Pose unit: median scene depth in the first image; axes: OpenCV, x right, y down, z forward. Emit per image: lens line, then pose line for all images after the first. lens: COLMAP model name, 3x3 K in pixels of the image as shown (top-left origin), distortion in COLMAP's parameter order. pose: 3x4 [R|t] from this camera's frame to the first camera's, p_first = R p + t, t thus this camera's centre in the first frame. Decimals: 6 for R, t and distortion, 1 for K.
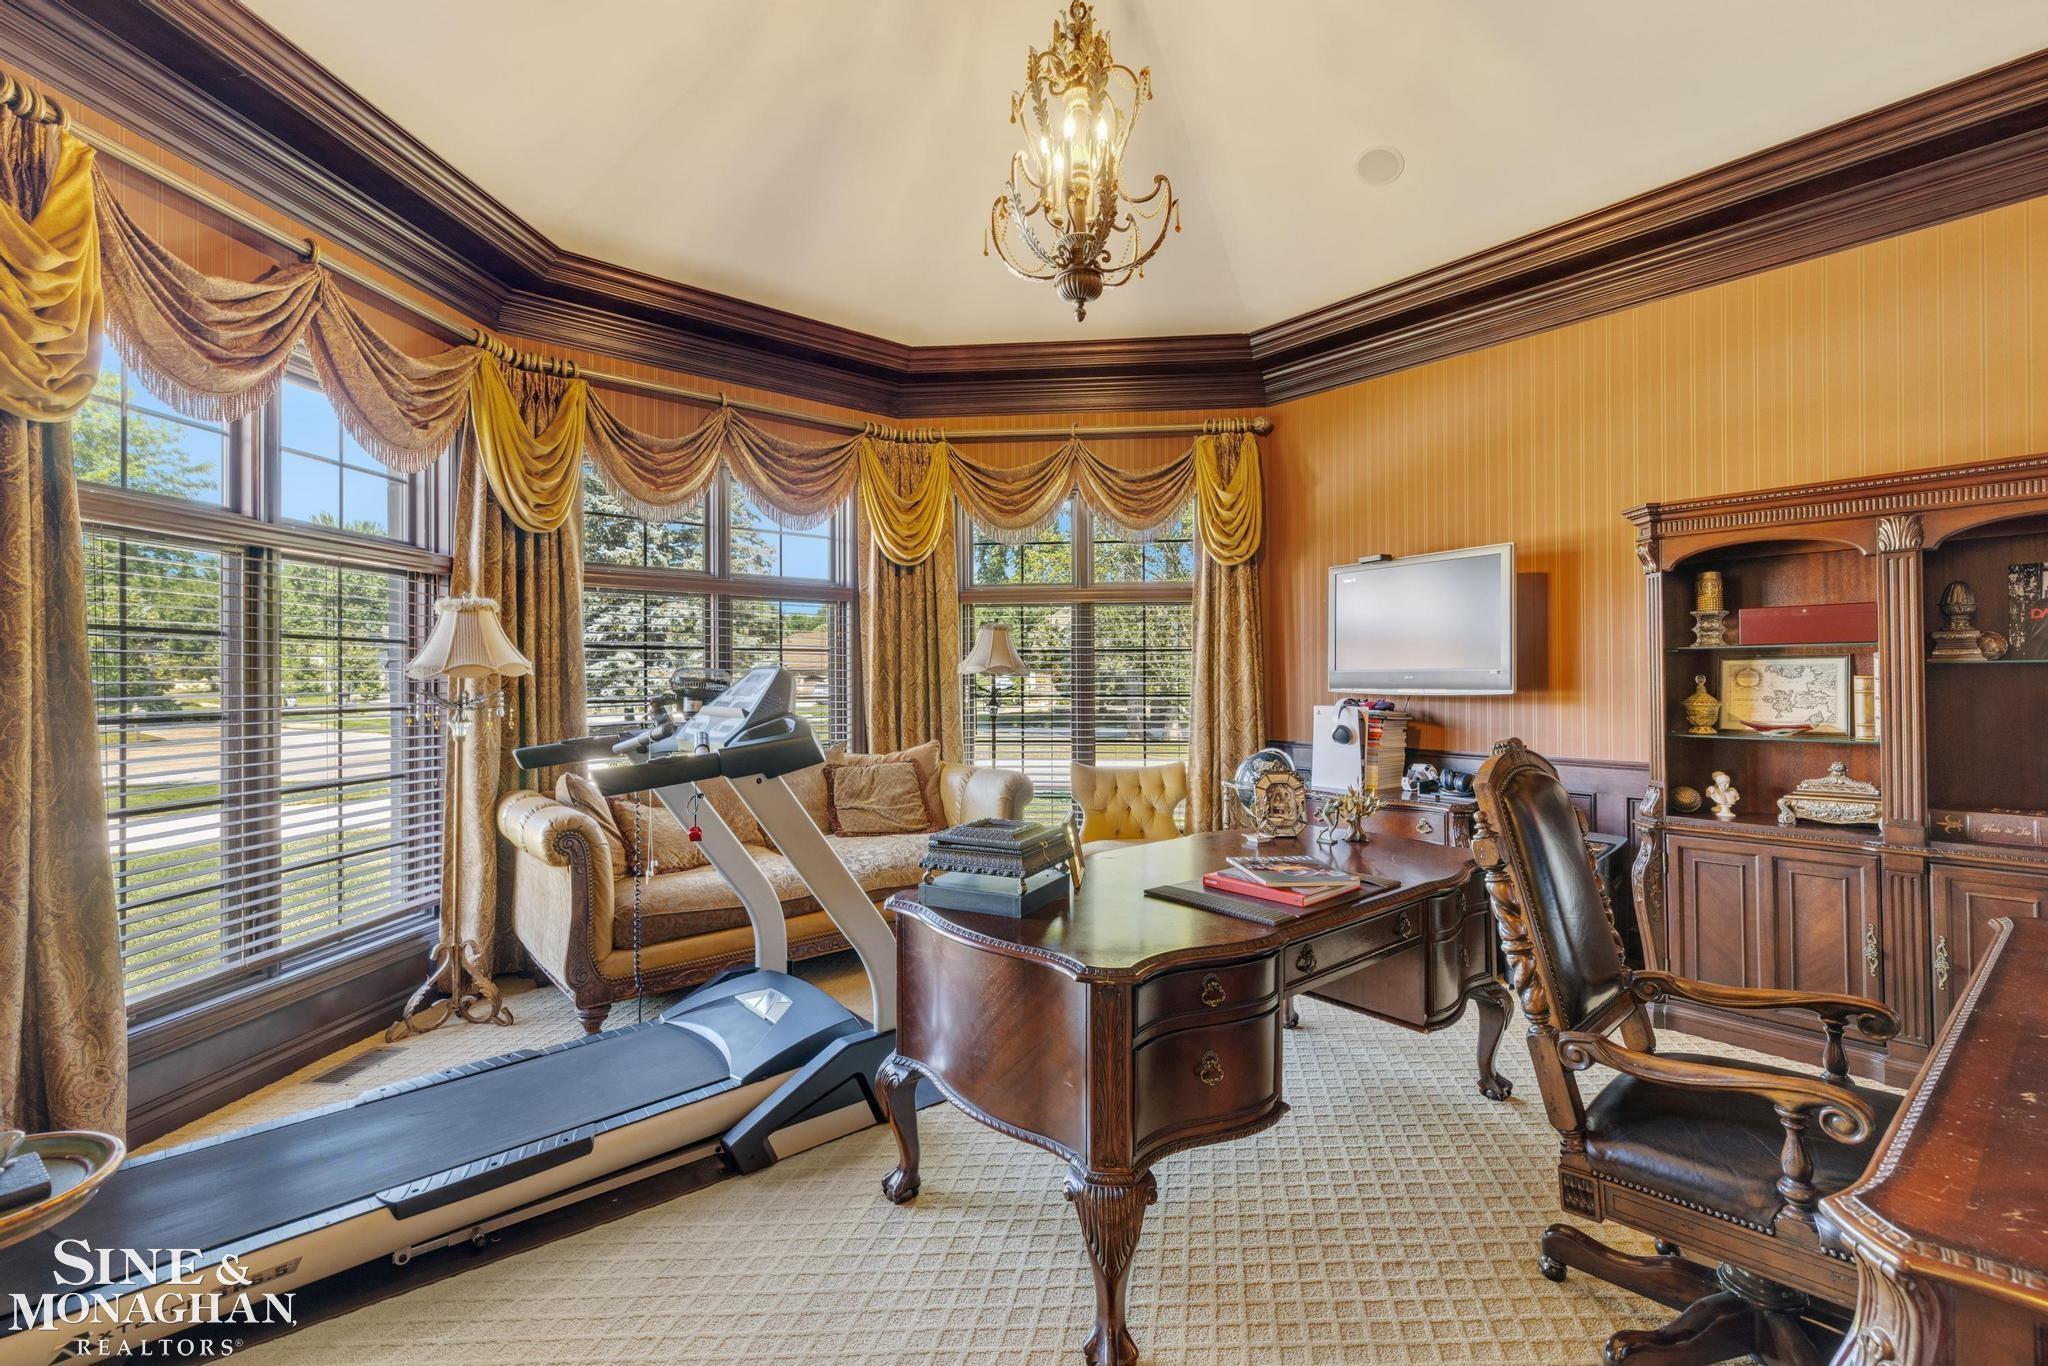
lens RADIAL K [[864.1, 0, 1024.1], [0, 864.1, 675.8], [0, 0, 1]] dist [0.000191, 0.000005]
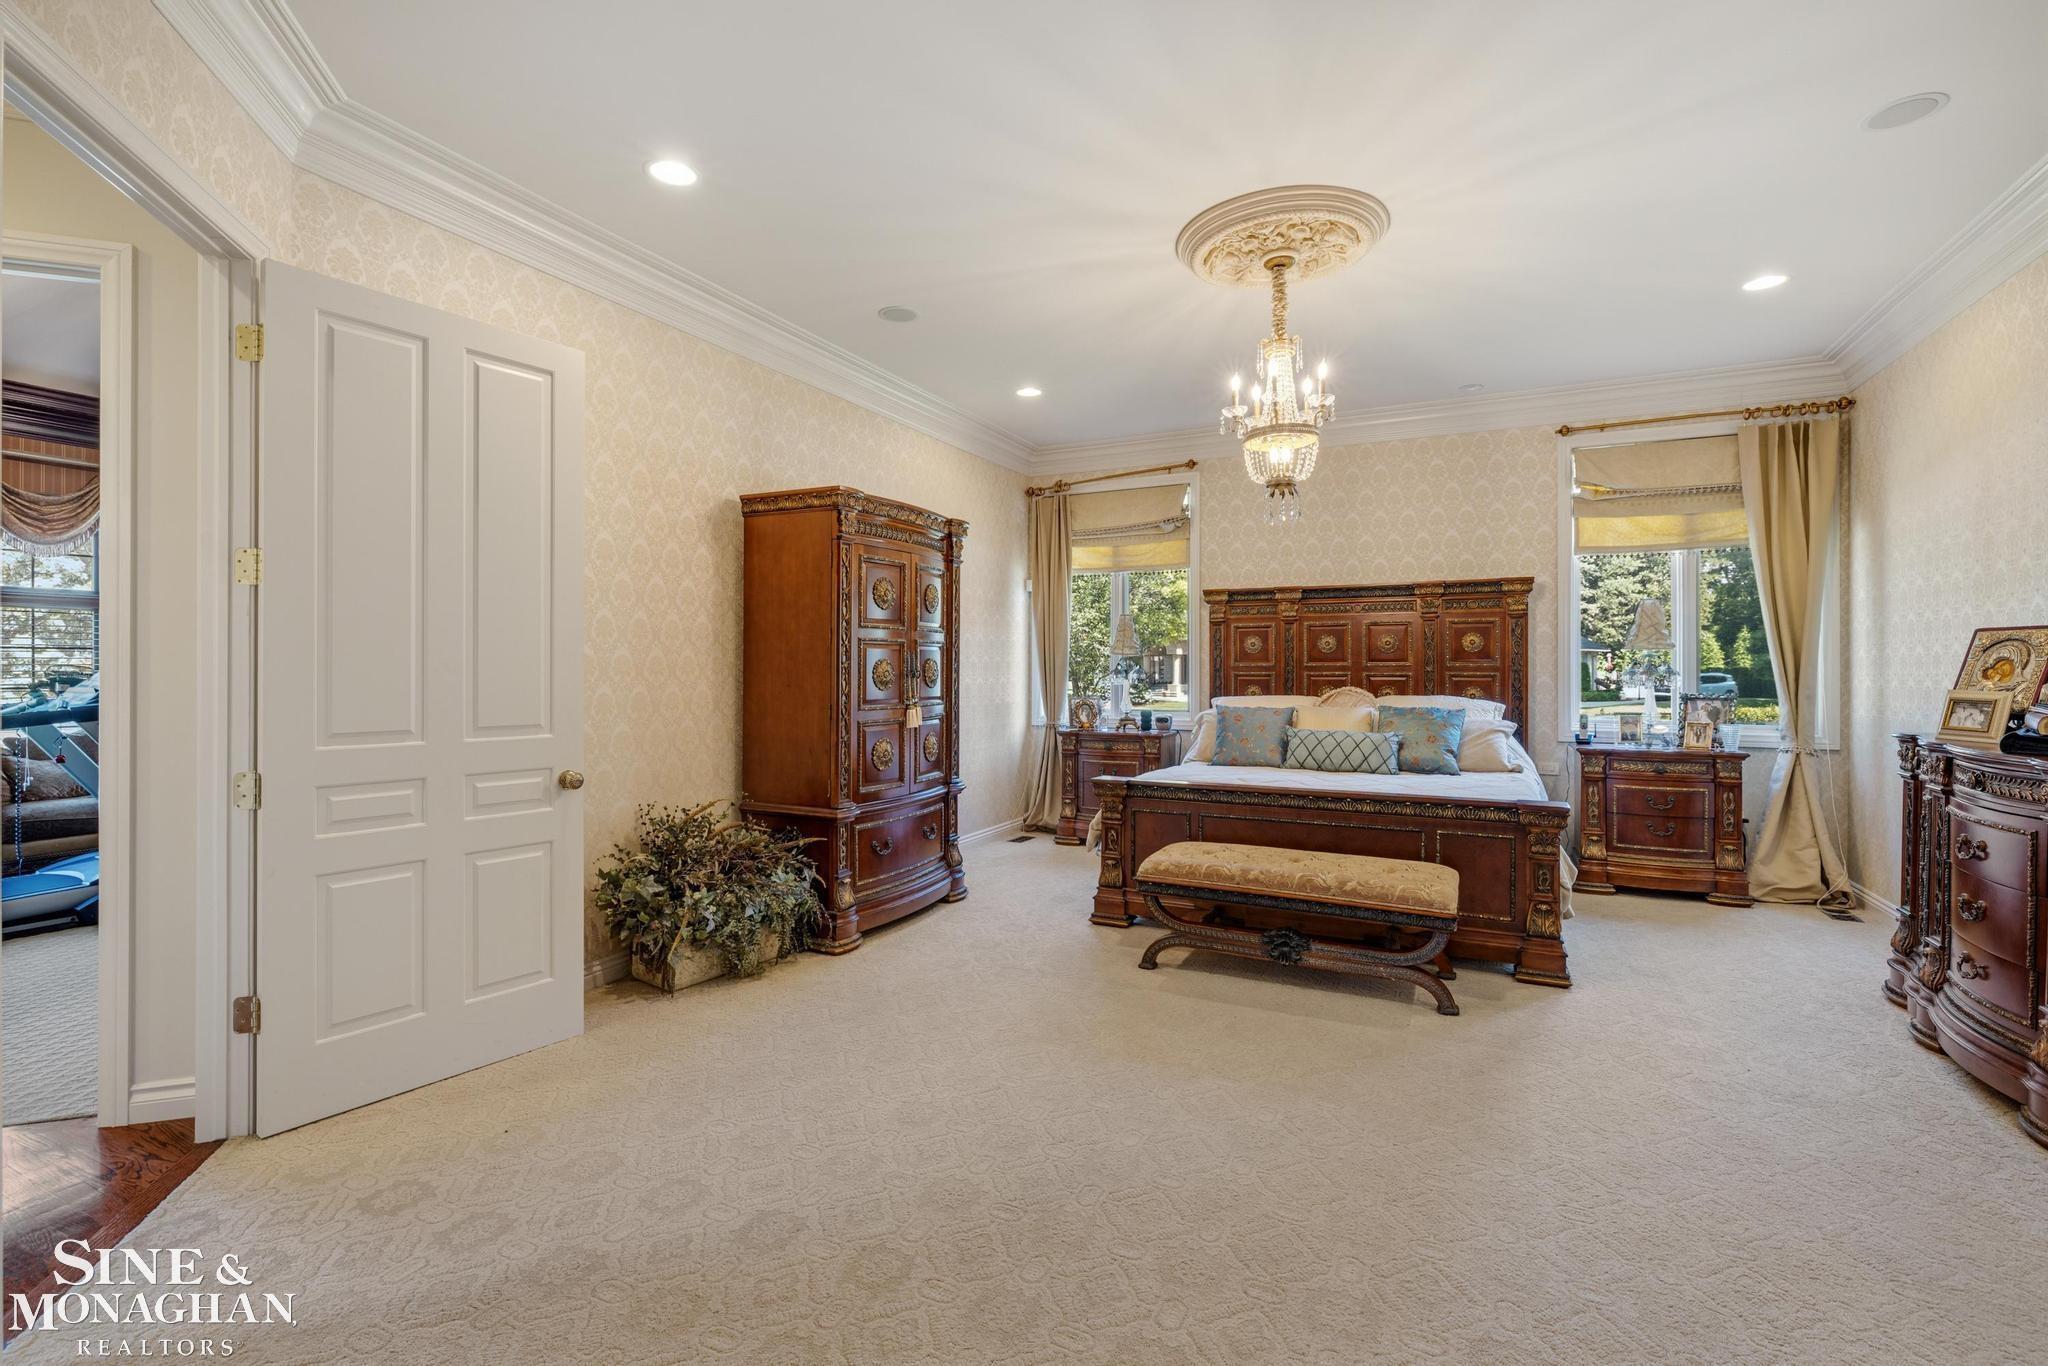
lens RADIAL K [[937.2, 0, 1025.1], [0, 937.2, 676.4], [0, 0, 1]] dist [0.001100, 0.000126]
pose [[0.923196, 0.012950, 0.384111, 0.584678], [-0.011412, 0.999915, -0.006283, 0.000838], [-0.384160, 0.001417, 0.923265, -1.276948]]
